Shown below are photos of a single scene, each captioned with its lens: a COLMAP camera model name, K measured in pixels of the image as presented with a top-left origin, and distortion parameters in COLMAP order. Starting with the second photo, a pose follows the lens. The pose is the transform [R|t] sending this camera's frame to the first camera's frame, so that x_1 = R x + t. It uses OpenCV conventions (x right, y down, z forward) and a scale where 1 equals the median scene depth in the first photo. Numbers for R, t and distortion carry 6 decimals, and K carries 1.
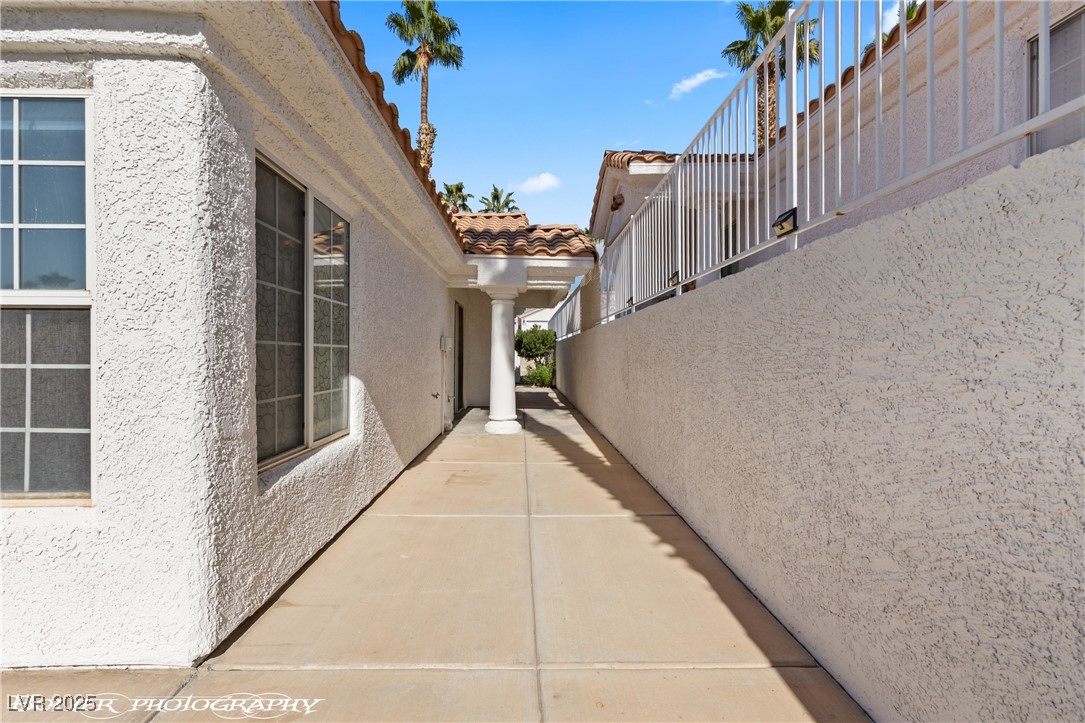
lens RADIAL K [[465.1, 0, 541.8], [0, 465.1, 356.1], [0, 0, 1]] dist [0.002806, 0.000527]
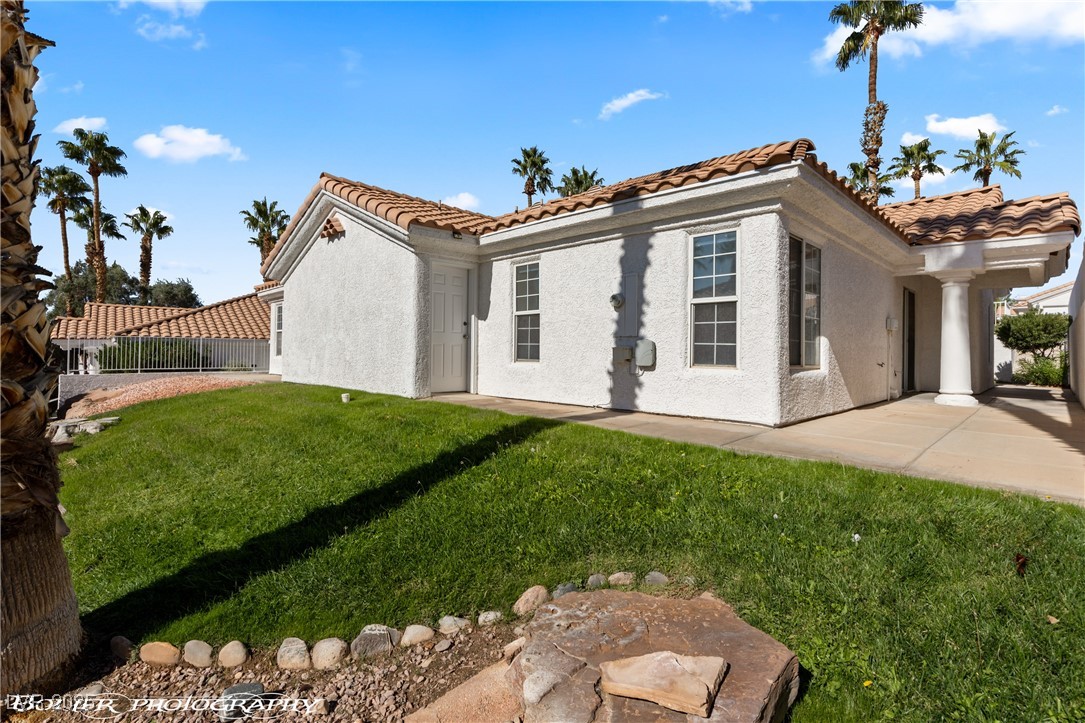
lens RADIAL K [[502.2, 0, 542.9], [0, 502.2, 340.8], [0, 0, 1]] dist [0.002598, 0.000516]
pose [[0.676732, -0.005295, -0.736210, 0.341606], [-0.017497, 0.999576, -0.023273, 0.154254], [0.736021, 0.028631, 0.676353, -1.311610]]
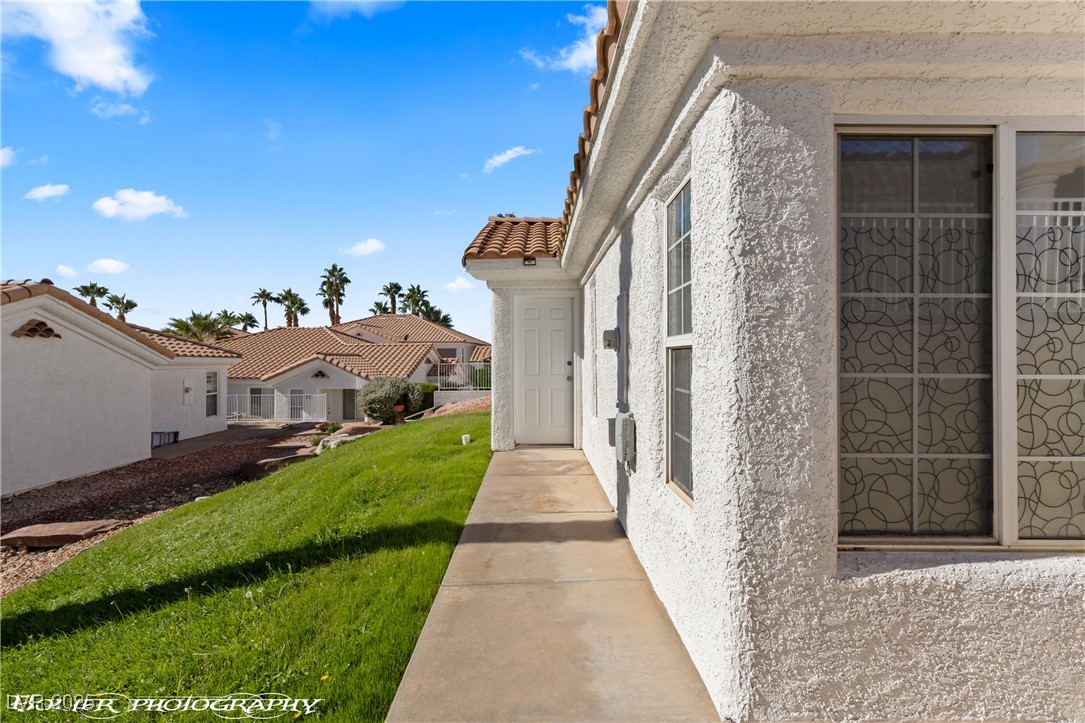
lens RADIAL K [[465.1, 0, 541.8], [0, 465.1, 356.1], [0, 0, 1]] dist [0.002806, 0.000527]
pose [[-0.029411, -0.005182, -0.999554, 0.134889], [-0.005763, 0.999971, -0.005015, -0.046101], [0.999551, 0.005613, -0.029440, 0.413820]]
